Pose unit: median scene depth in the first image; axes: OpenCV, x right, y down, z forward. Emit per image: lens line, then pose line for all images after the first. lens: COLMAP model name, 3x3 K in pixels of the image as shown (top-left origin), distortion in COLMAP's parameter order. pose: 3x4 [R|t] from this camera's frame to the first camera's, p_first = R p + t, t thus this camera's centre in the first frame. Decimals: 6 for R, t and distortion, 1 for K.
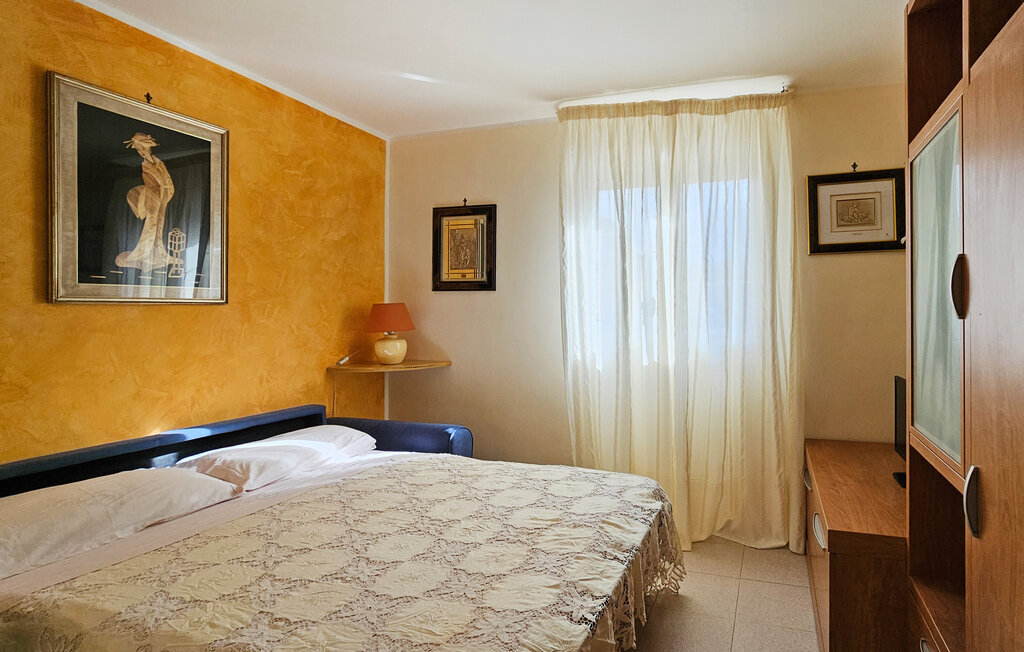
lens RADIAL K [[472.4, 0, 506.9], [0, 472.4, 332.8], [0, 0, 1]] dist [0.000187, 0.000360]
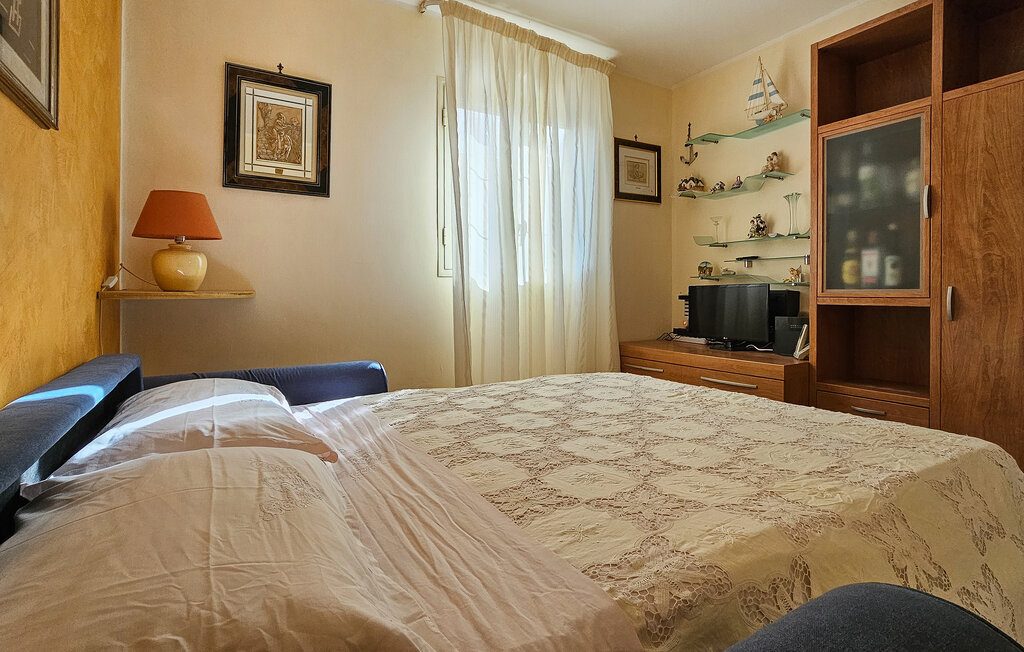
lens RADIAL K [[511.4, 0, 514.0], [0, 511.4, 297.8], [0, 0, 1]] dist [-0.000302, -0.000050]
pose [[0.666912, -0.009120, 0.745080, -0.537390], [0.004501, 0.999956, 0.008211, 0.084070], [-0.745122, -0.002123, 0.666924, 0.260731]]
